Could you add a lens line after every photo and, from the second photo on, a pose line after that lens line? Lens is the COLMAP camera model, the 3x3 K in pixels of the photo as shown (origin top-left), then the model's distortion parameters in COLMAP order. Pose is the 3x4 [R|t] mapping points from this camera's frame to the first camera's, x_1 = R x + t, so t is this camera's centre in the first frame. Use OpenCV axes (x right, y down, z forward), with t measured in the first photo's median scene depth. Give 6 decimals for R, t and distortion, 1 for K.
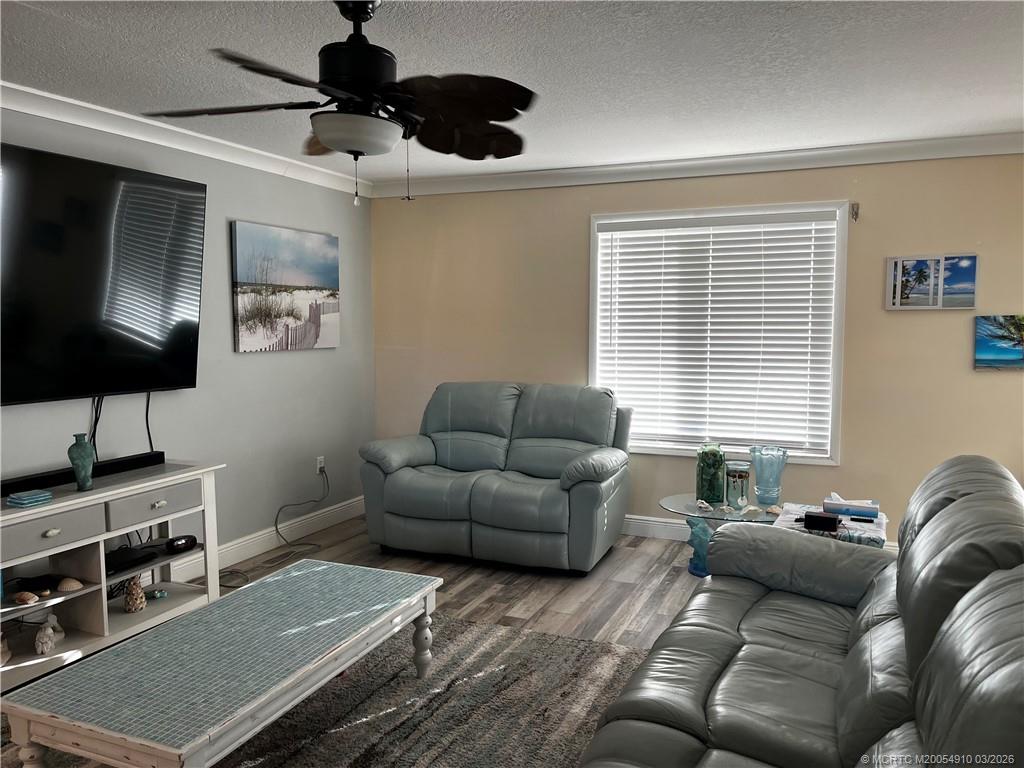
lens RADIAL K [[774.7, 0, 514.9], [0, 774.7, 382.3], [0, 0, 1]] dist [0.001536, -0.016970]
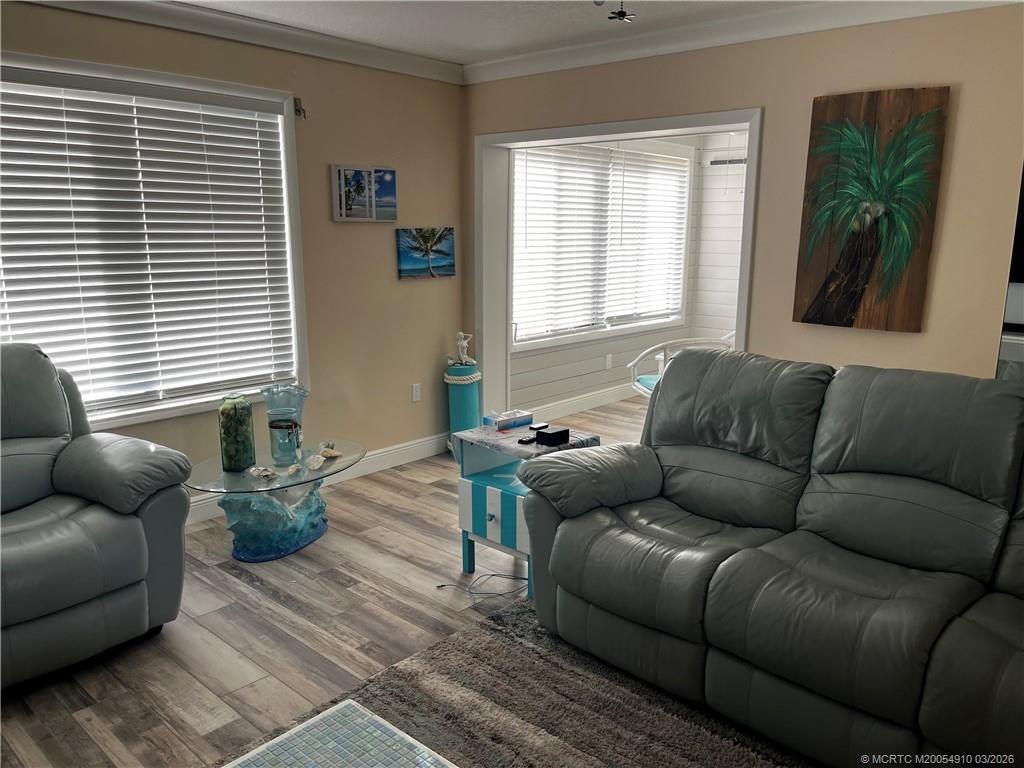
lens RADIAL K [[774.7, 0, 515.3], [0, 774.7, 389.9], [0, 0, 1]] dist [0.001536, -0.016970]
pose [[0.304315, -0.188352, 0.933764, -0.391186], [0.066403, 0.982066, 0.176454, -0.044431], [-0.950254, 0.008307, 0.311365, 0.508727]]
